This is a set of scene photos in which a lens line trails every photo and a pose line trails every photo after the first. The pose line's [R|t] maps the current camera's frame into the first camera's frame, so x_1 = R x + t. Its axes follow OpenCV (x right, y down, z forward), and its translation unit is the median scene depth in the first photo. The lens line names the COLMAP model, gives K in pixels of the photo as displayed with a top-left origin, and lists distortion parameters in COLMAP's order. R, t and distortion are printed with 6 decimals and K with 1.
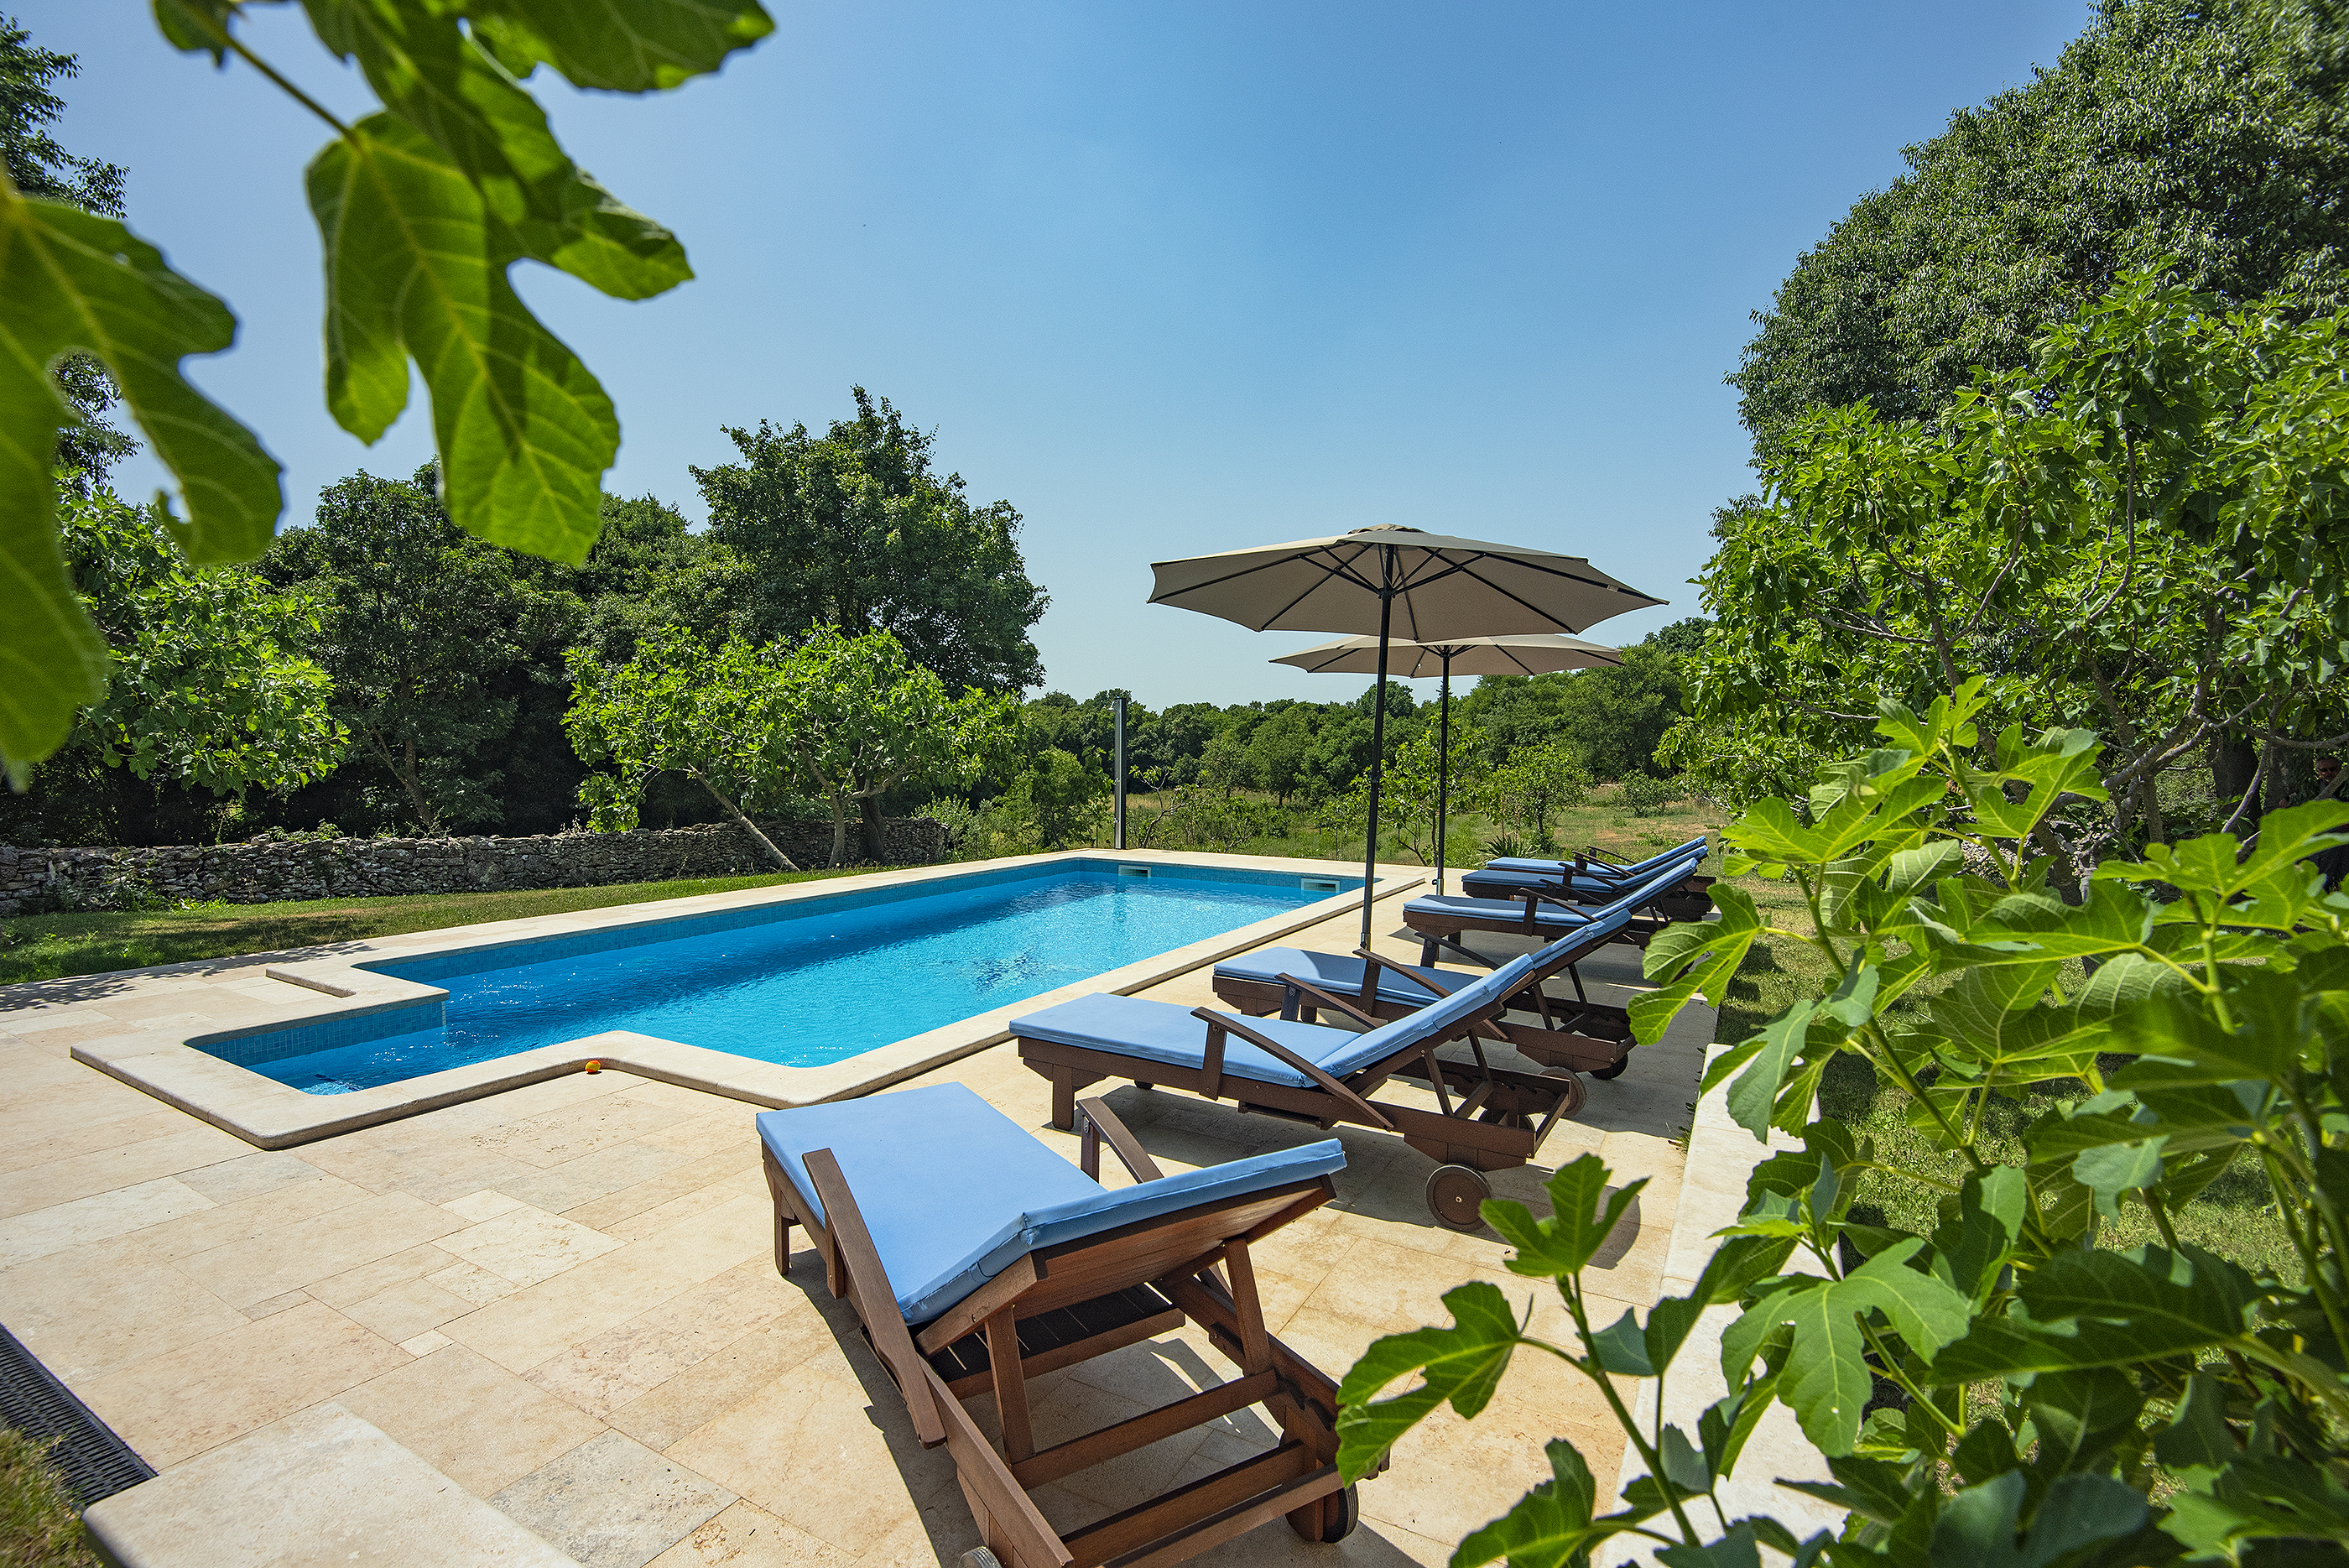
lens RADIAL K [[1080.4, 0, 1158.3], [0, 1080.4, 783.9], [0, 0, 1]] dist [-0.043638, -0.001201]
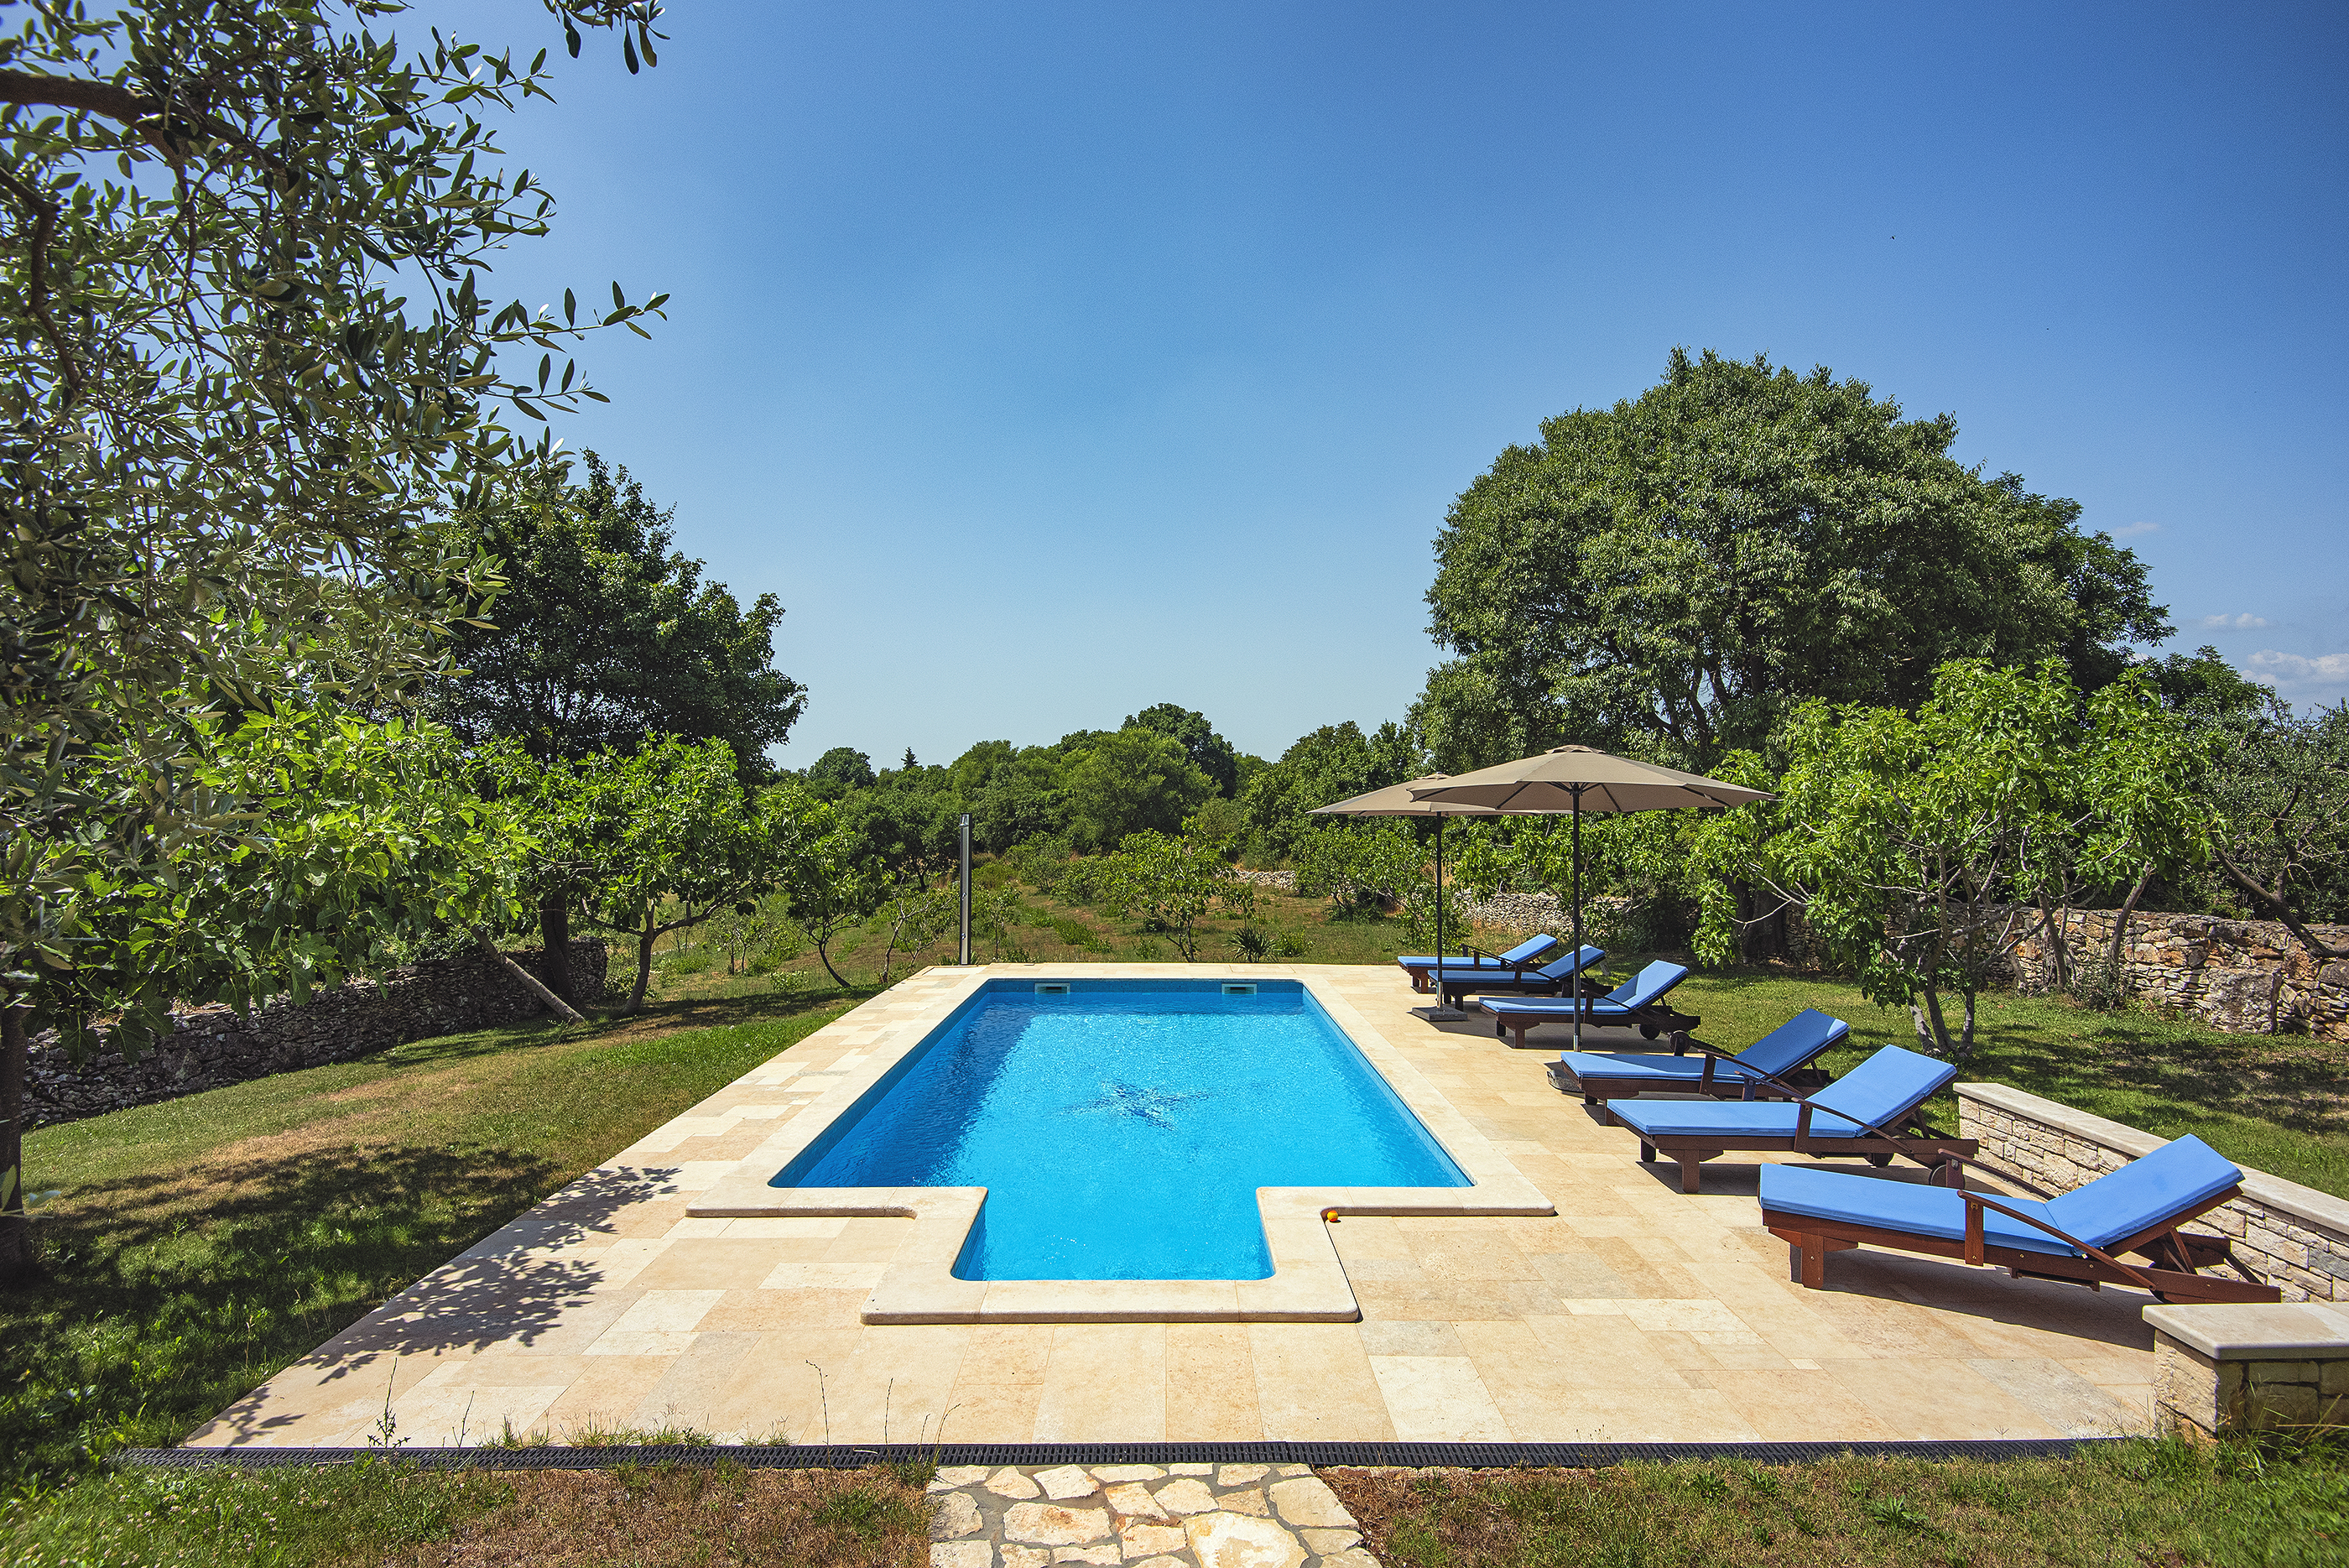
lens RADIAL K [[1115.6, 0, 1174.8], [0, 1115.6, 731.3], [0, 0, 1]] dist [-0.002317, -0.000732]
pose [[0.865491, 0.031183, 0.499952, -0.318581], [0.022561, 0.994621, -0.101093, -0.037868], [-0.500415, 0.098774, 0.860133, -0.012656]]
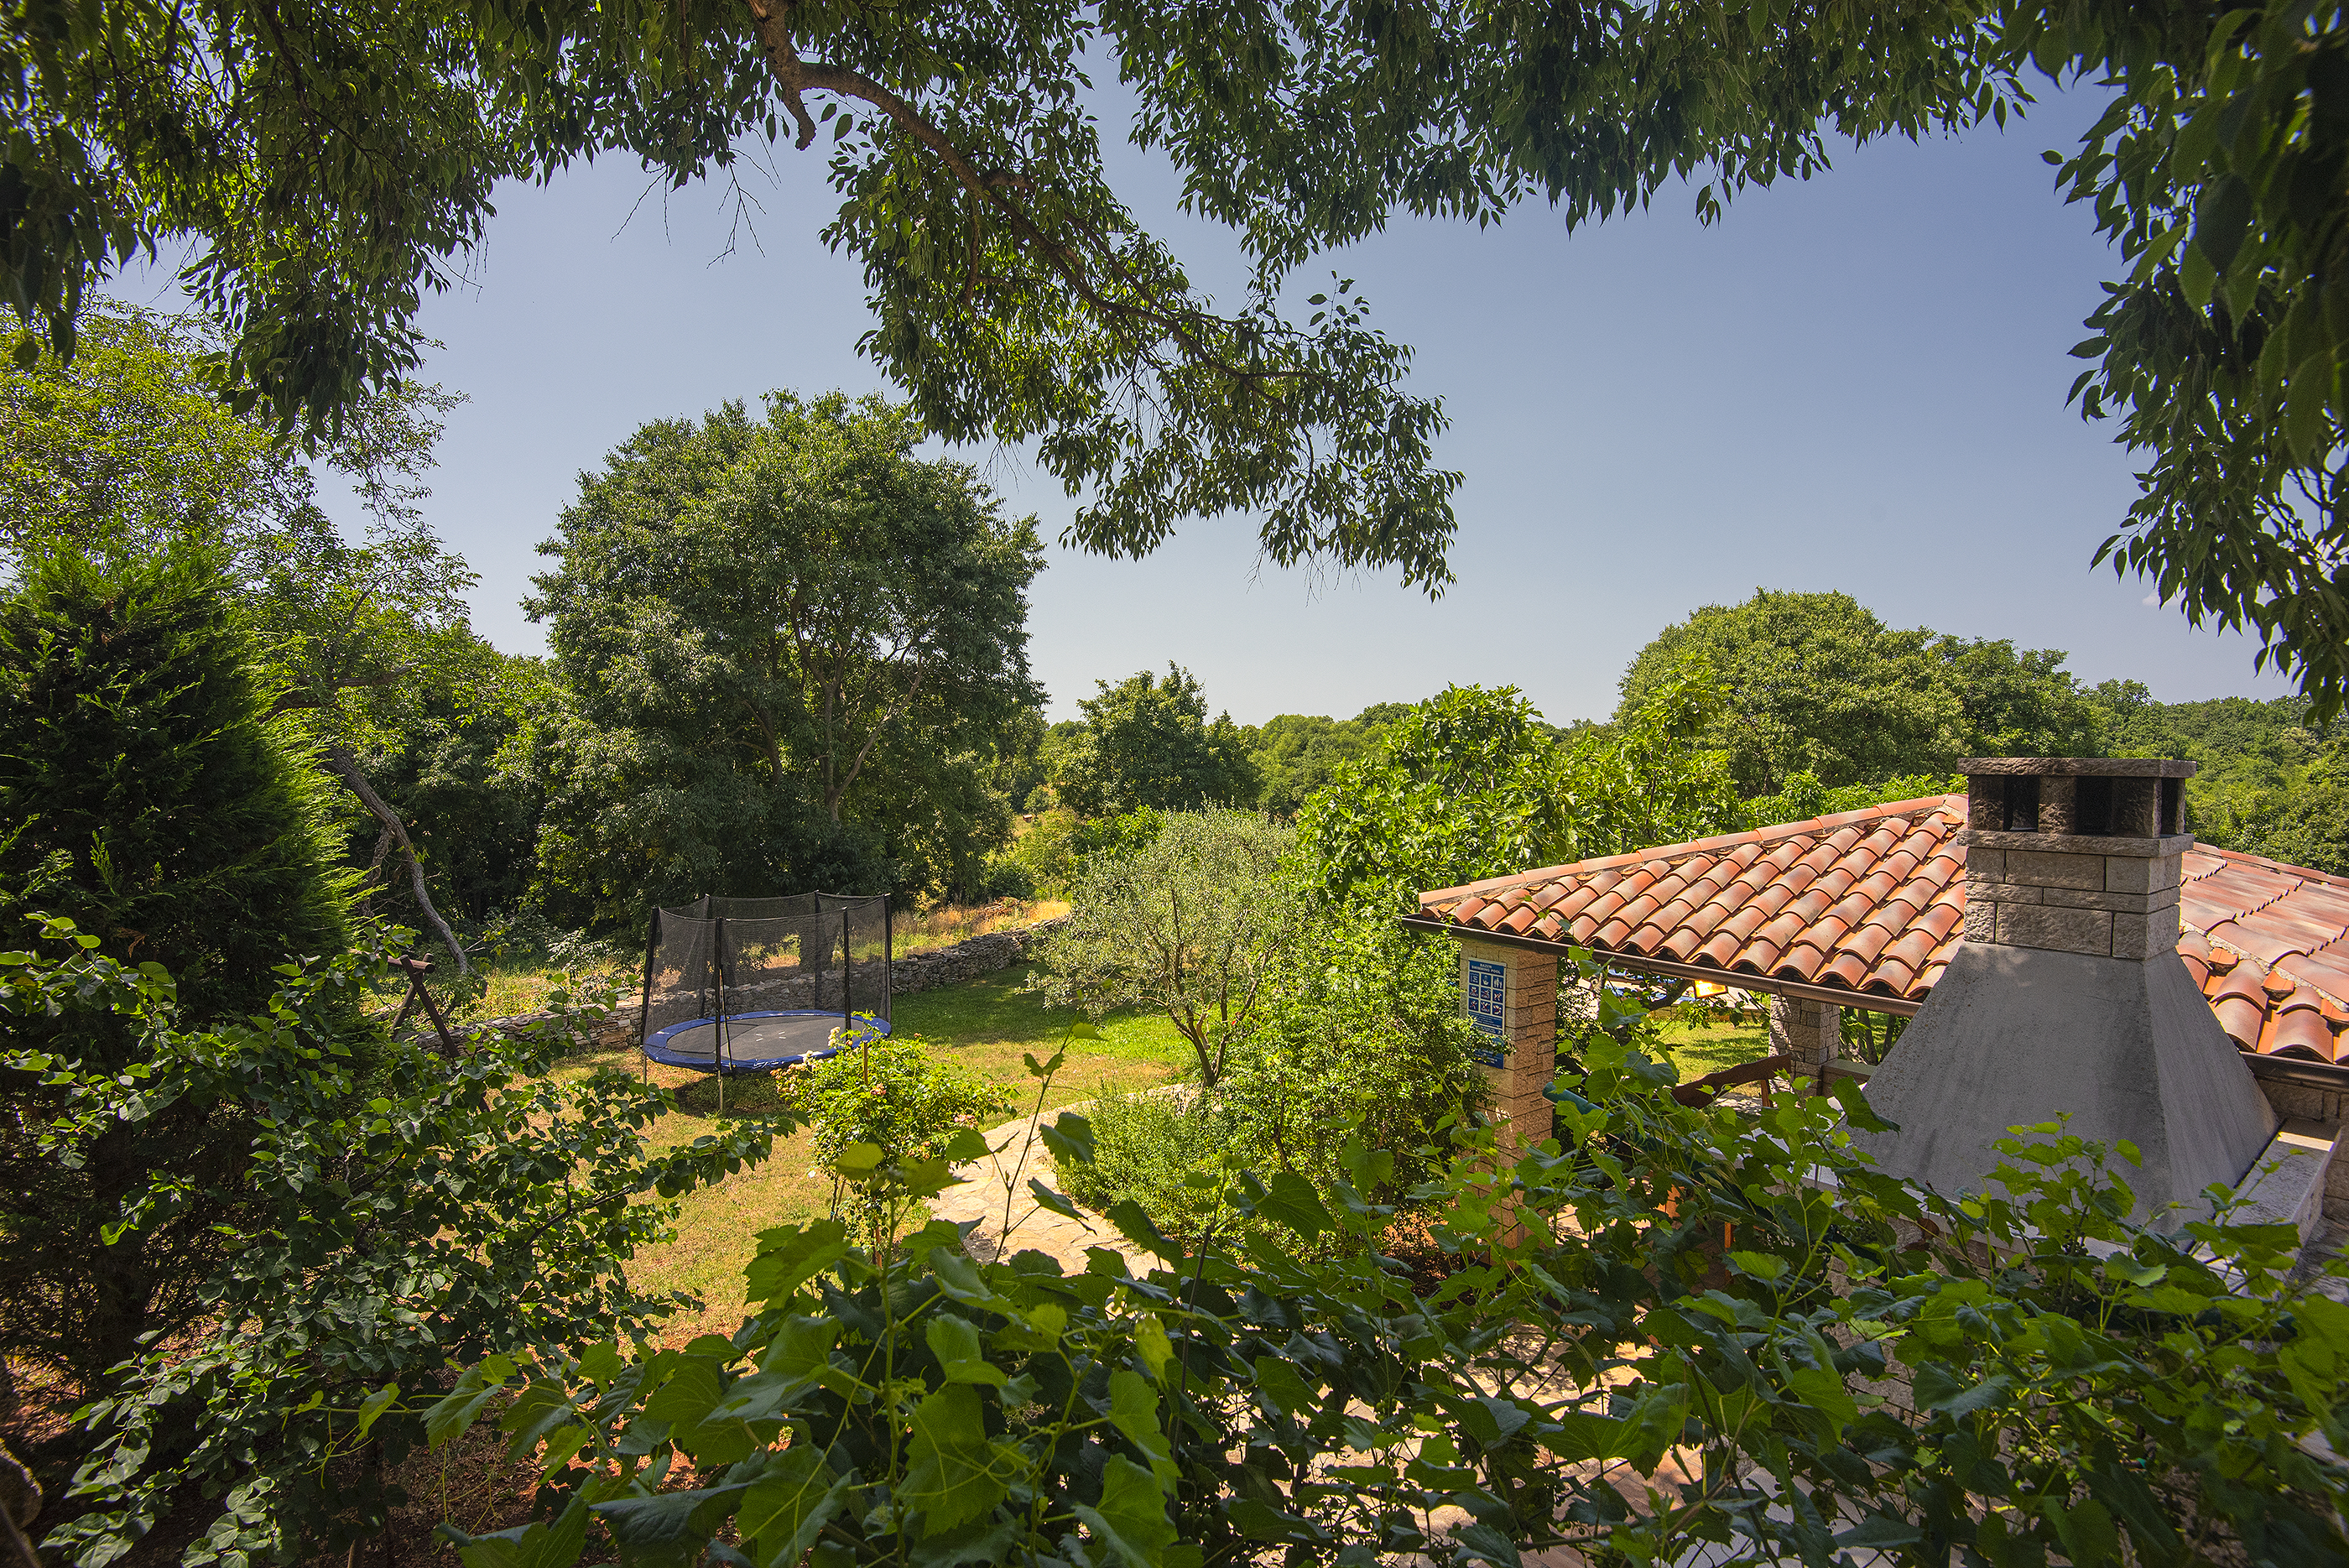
lens RADIAL K [[1080.4, 0, 1158.3], [0, 1080.4, 783.9], [0, 0, 1]] dist [-0.043638, -0.001201]
pose [[0.969448, -0.003448, 0.245272, -0.755713], [0.004264, 0.999987, -0.002797, -0.156120], [-0.245259, 0.003757, 0.969450, -0.783067]]
